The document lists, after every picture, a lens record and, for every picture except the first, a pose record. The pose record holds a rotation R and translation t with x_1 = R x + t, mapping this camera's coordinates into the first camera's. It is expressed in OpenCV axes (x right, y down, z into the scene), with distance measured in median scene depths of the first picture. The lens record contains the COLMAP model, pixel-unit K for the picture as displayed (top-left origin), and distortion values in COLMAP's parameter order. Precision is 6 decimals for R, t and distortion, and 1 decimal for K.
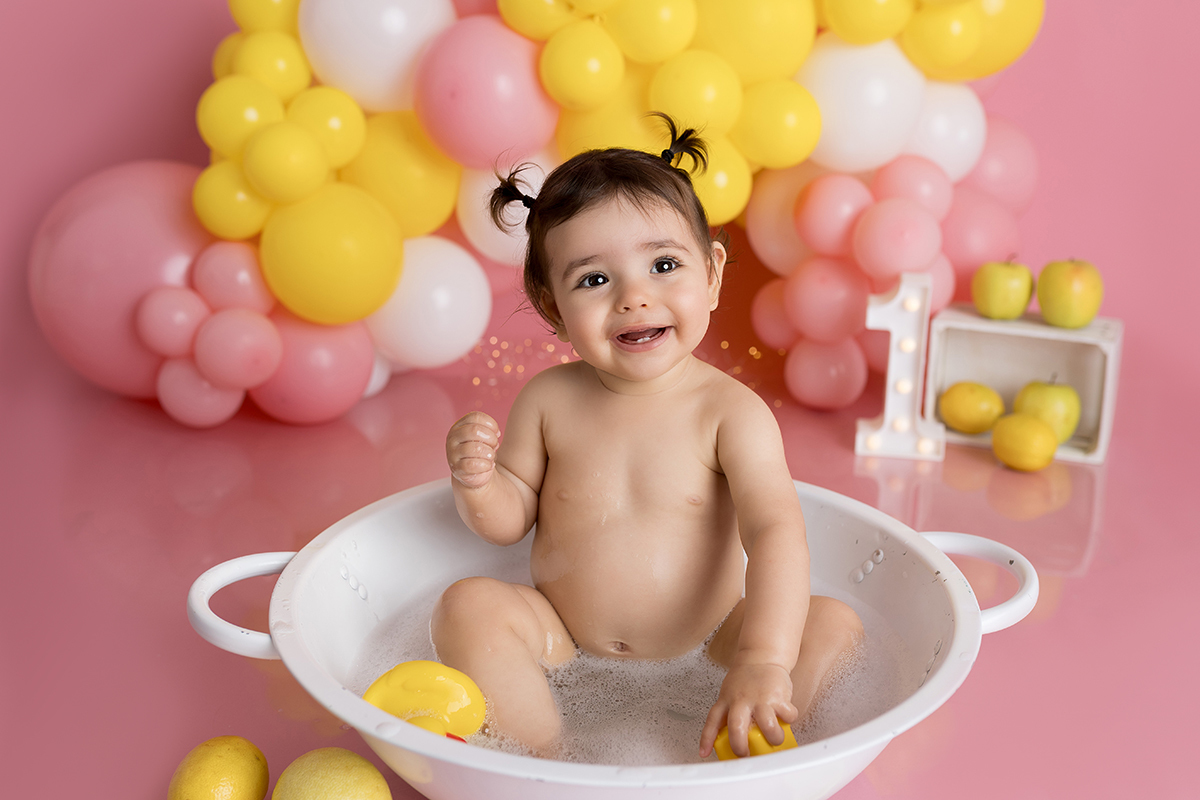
lens RADIAL K [[1284.2, 0, 630.3], [0, 1284.2, 402.0], [0, 0, 1]] dist [-0.000673, 0.014666]
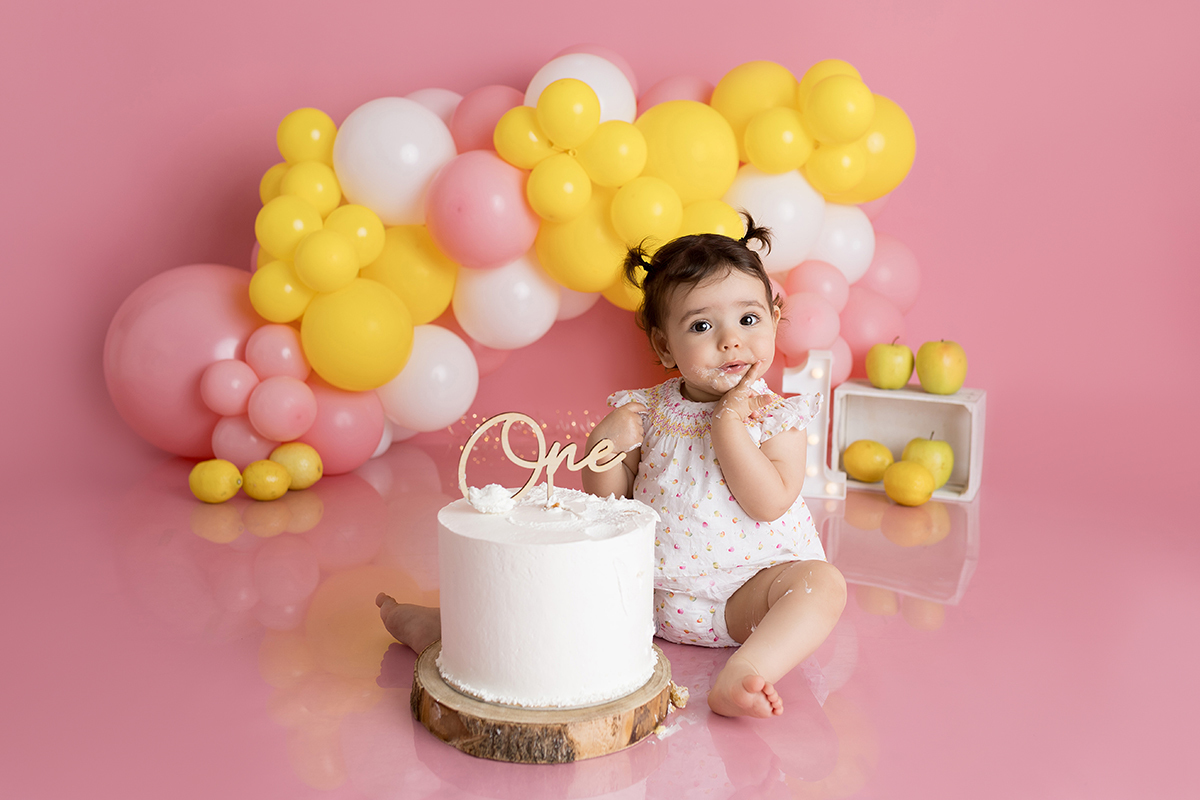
lens RADIAL K [[1191.3, 0, 596.5], [0, 1191.3, 374.1], [0, 0, 1]] dist [-0.009870, -0.000805]
pose [[0.999676, 0.001248, 0.025431, -0.027684], [0.001721, 0.993201, -0.116398, 0.058035], [-0.025404, 0.116404, 0.992877, -0.154374]]
